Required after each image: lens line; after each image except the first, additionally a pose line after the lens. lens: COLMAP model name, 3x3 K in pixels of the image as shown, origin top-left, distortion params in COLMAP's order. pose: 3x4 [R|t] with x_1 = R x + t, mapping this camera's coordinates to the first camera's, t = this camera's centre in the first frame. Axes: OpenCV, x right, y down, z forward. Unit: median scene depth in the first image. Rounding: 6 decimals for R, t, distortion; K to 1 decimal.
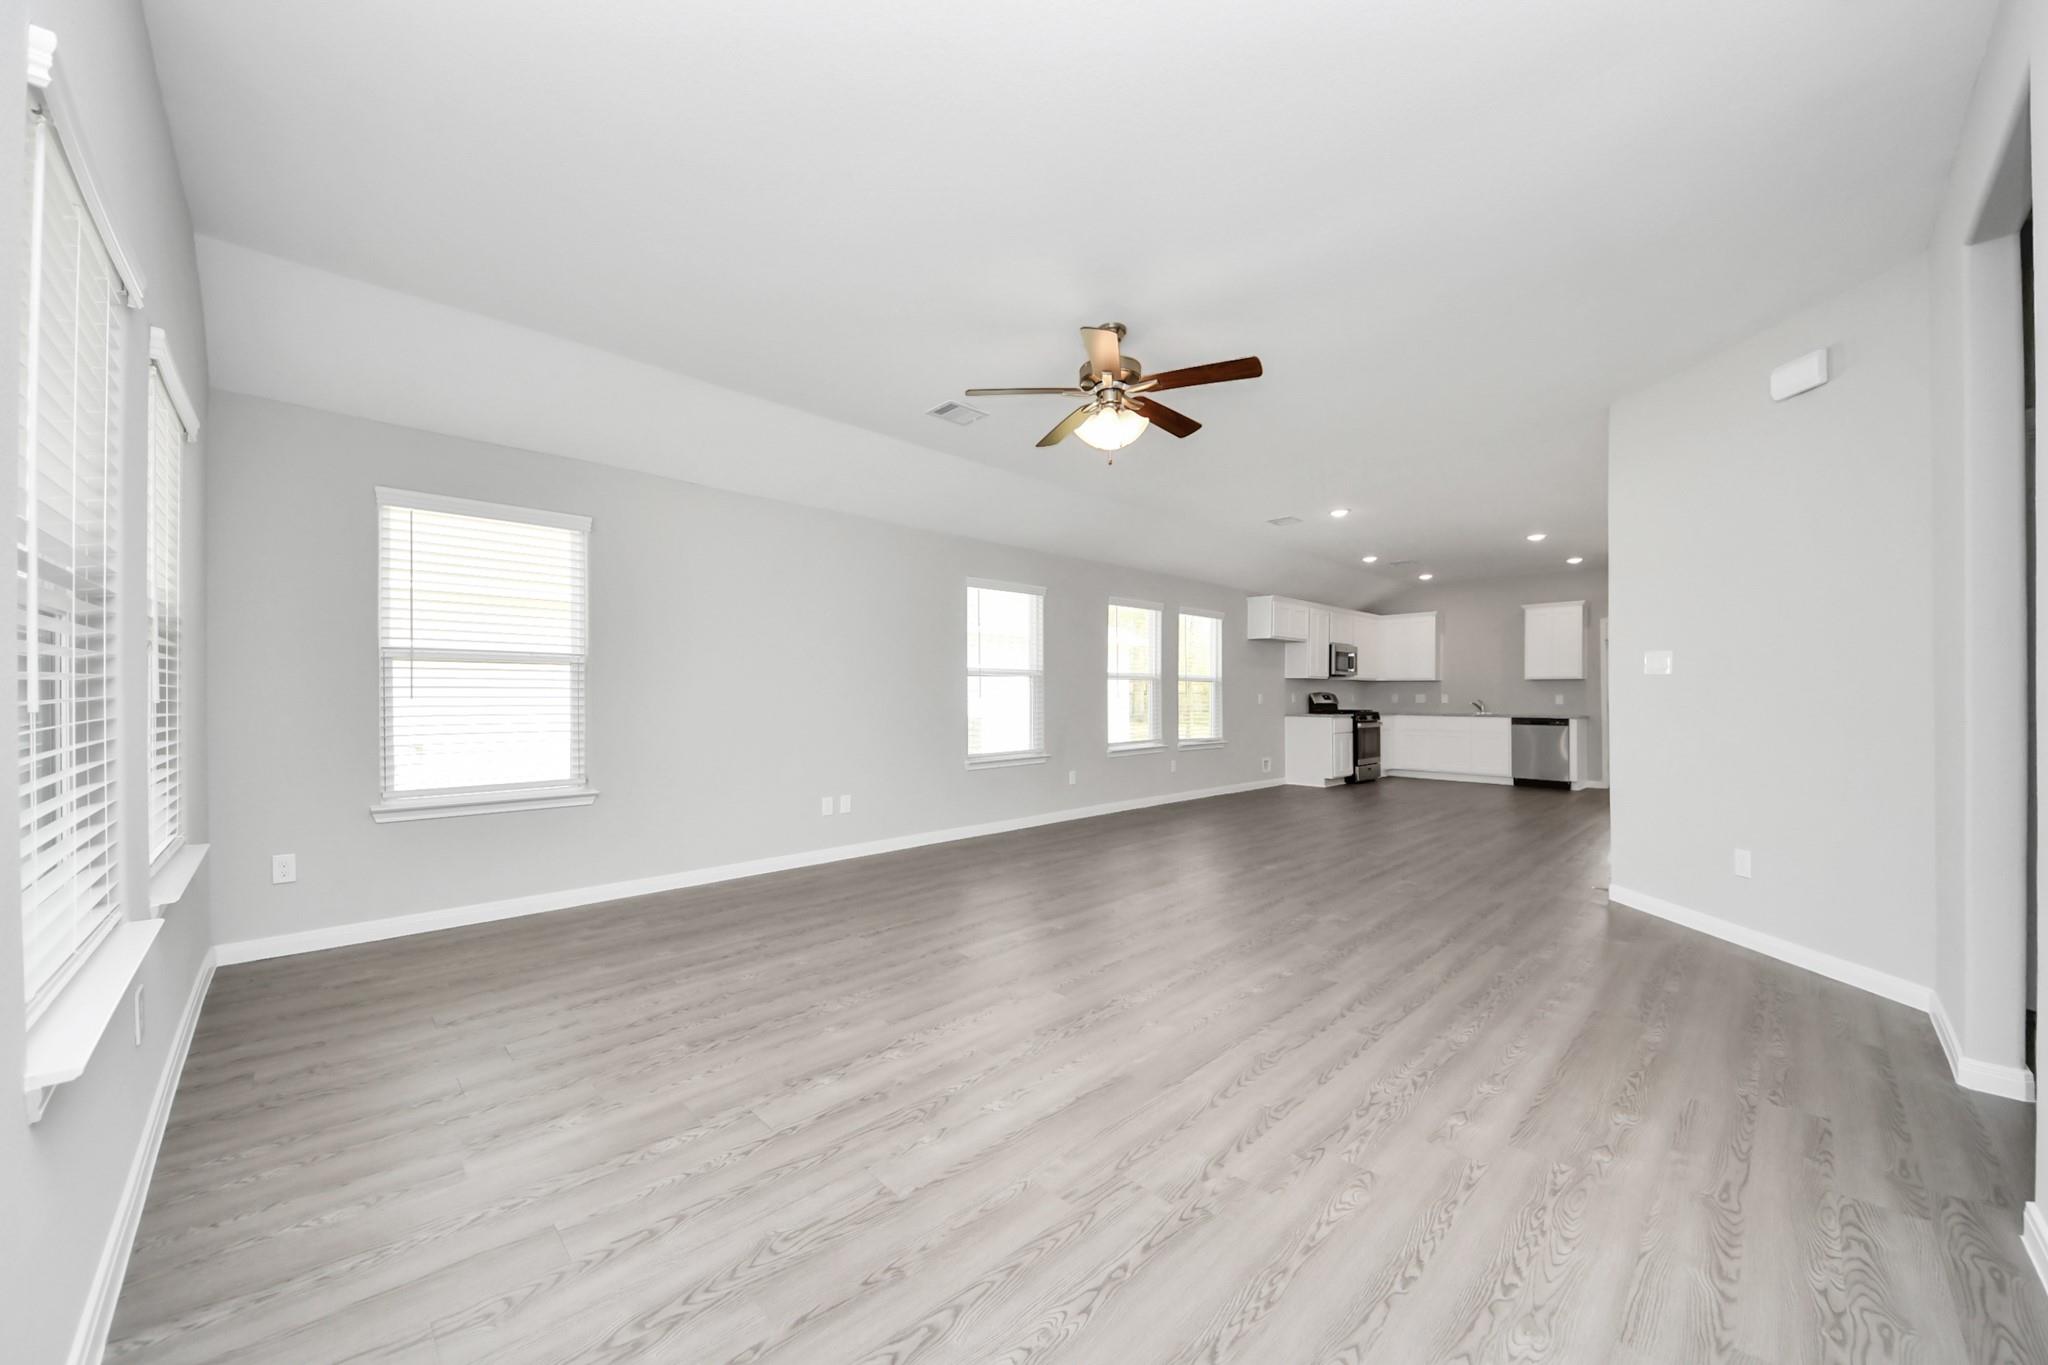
lens RADIAL K [[771.9, 0, 1026.3], [0, 771.9, 691.1], [0, 0, 1]] dist [0.018289, -0.006639]
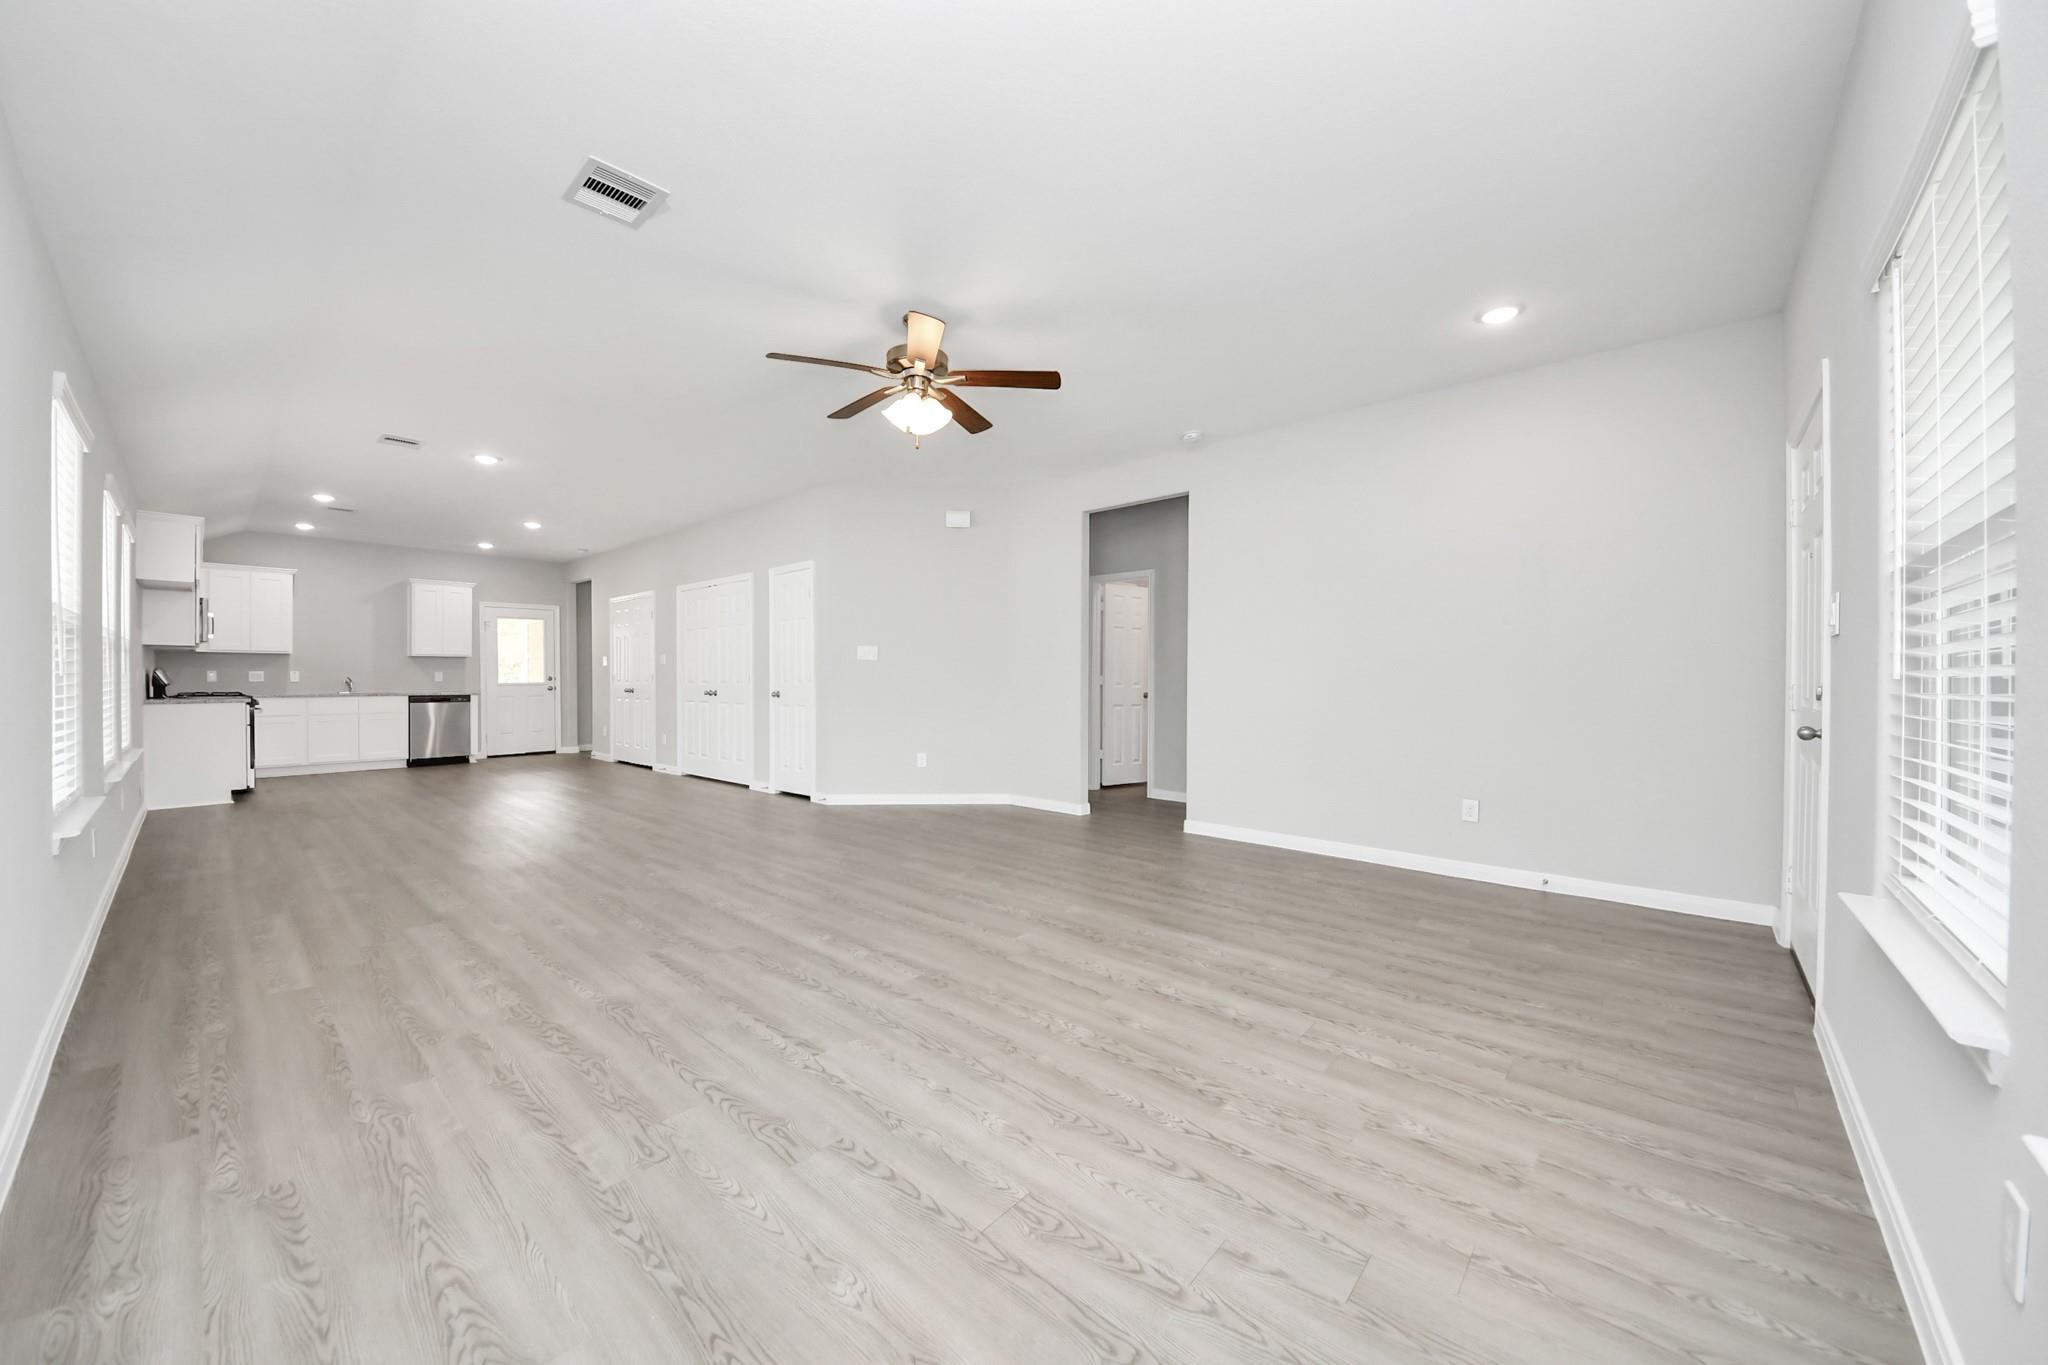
lens RADIAL K [[714.6, 0, 1020.4], [0, 714.6, 676.5], [0, 0, 1]] dist [0.018792, -0.009330]
pose [[-0.079685, -0.005463, 0.996805, -0.314549], [-0.002417, 0.999983, 0.005287, 0.004087], [-0.996817, -0.001988, -0.079697, 0.346249]]
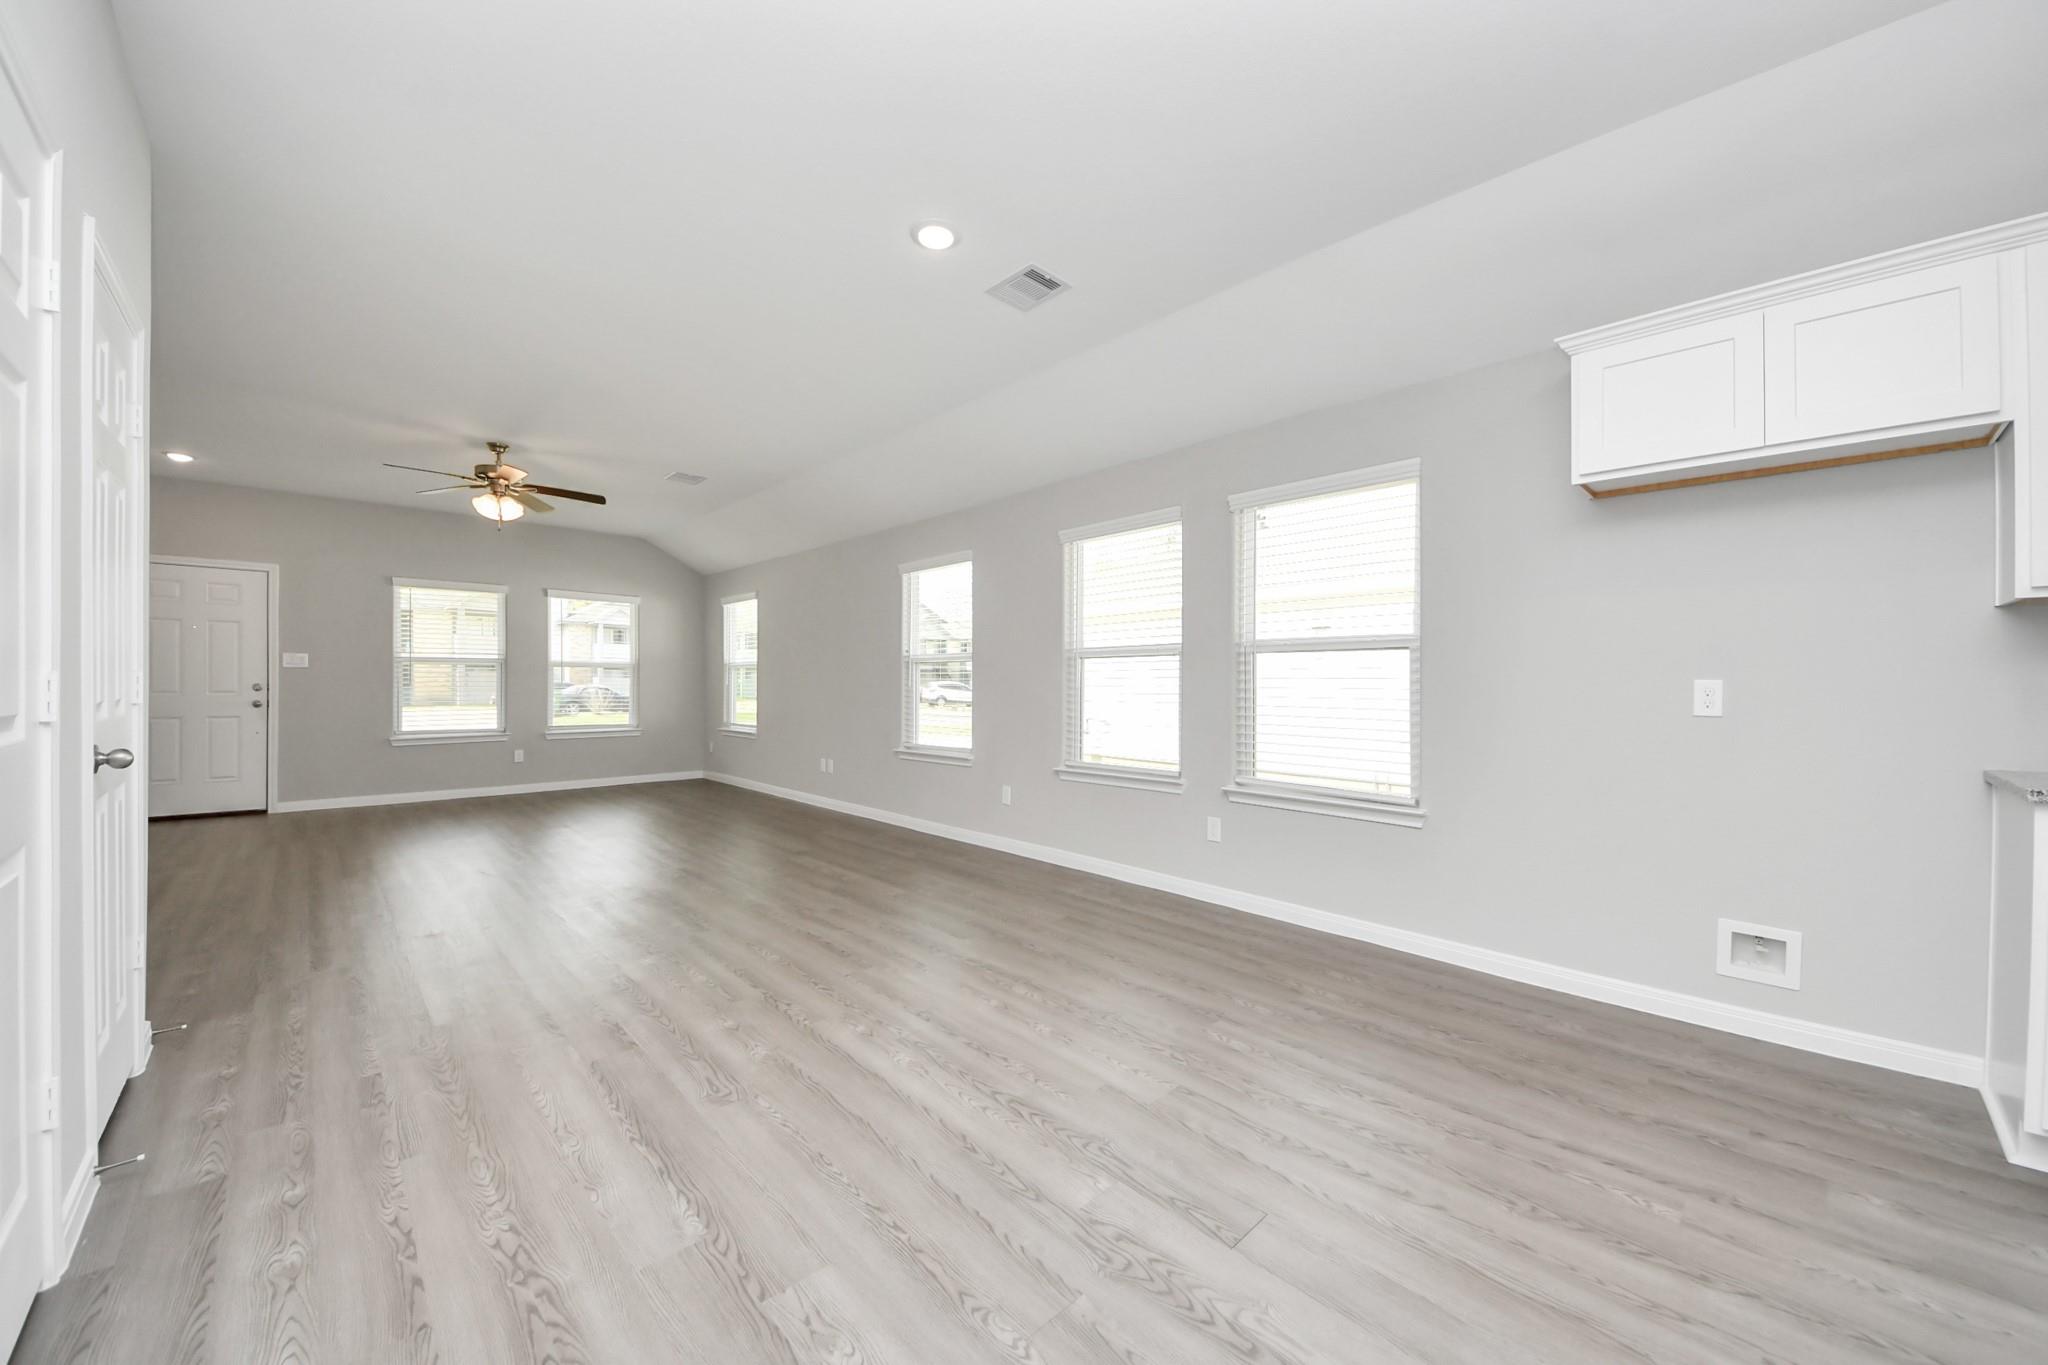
lens RADIAL K [[782.0, 0, 1017.2], [0, 782.0, 682.5], [0, 0, 1]] dist [0.021914, -0.017255]
pose [[-0.037668, -0.004366, -0.999281, 0.581671], [-0.005869, 0.999974, -0.004148, 0.007021], [0.999273, 0.005708, -0.037693, 0.757501]]
